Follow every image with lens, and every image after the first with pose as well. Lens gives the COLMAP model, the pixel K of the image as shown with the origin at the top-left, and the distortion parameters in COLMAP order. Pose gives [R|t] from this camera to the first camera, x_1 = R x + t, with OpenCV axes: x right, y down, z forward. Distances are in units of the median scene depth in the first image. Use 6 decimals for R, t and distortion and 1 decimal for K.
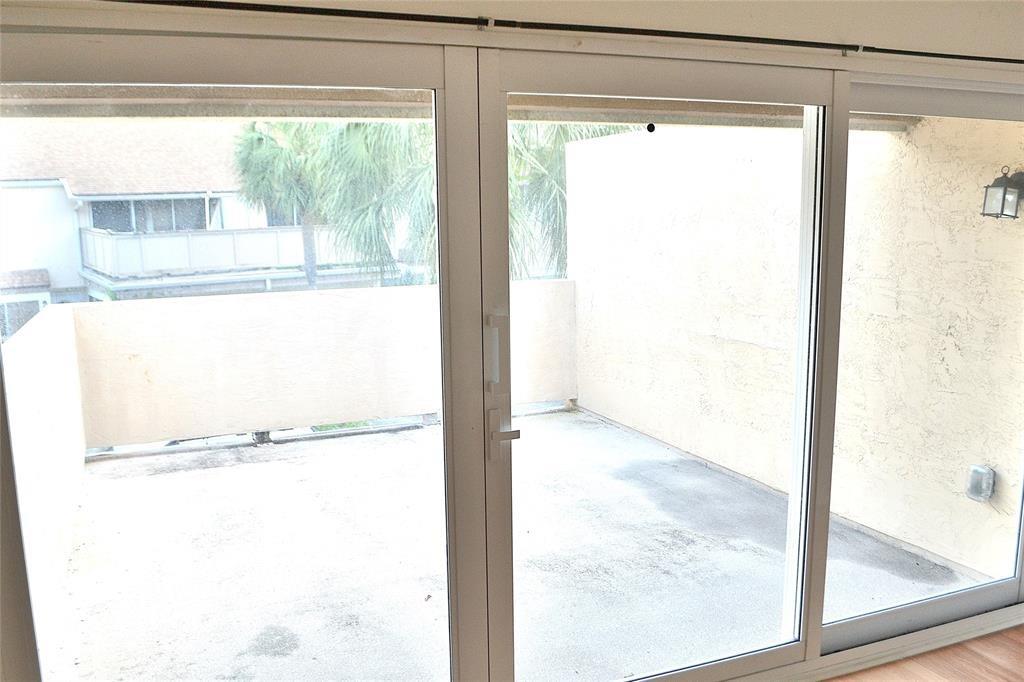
lens RADIAL K [[910.1, 0, 507.1], [0, 910.1, 354.0], [0, 0, 1]] dist [-0.089875, 0.014155]
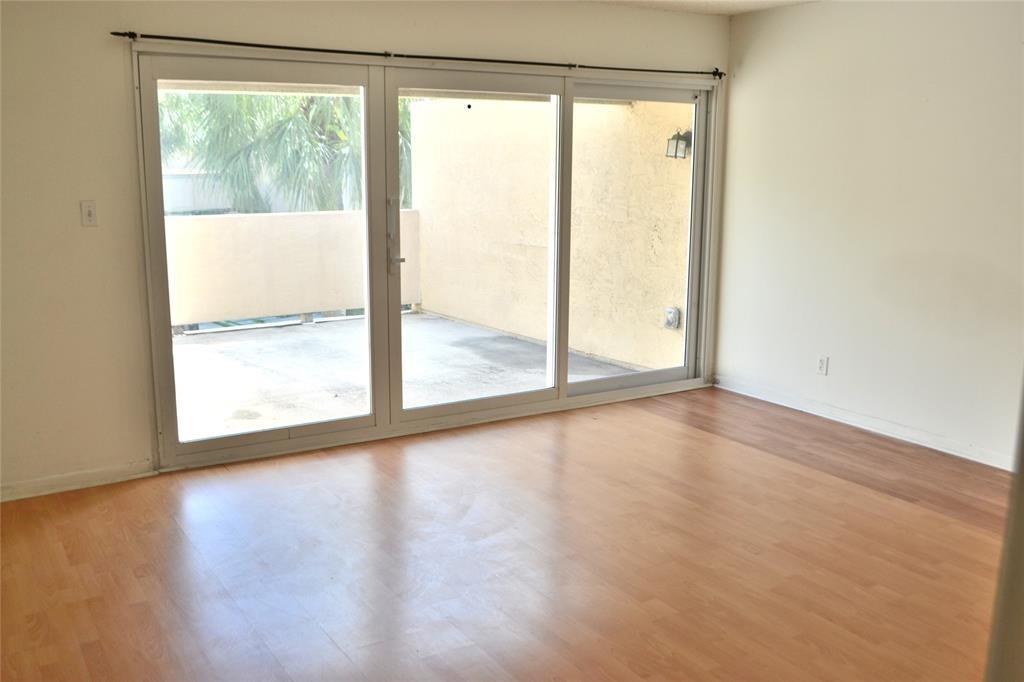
lens RADIAL K [[951.3, 0, 486.9], [0, 951.3, 340.1], [0, 0, 1]] dist [-0.019400, -0.002687]
pose [[0.987518, -0.012394, 0.157015, -0.086636], [0.008344, 0.999616, 0.026425, 0.130989], [-0.157283, -0.024785, 0.987243, -0.684023]]
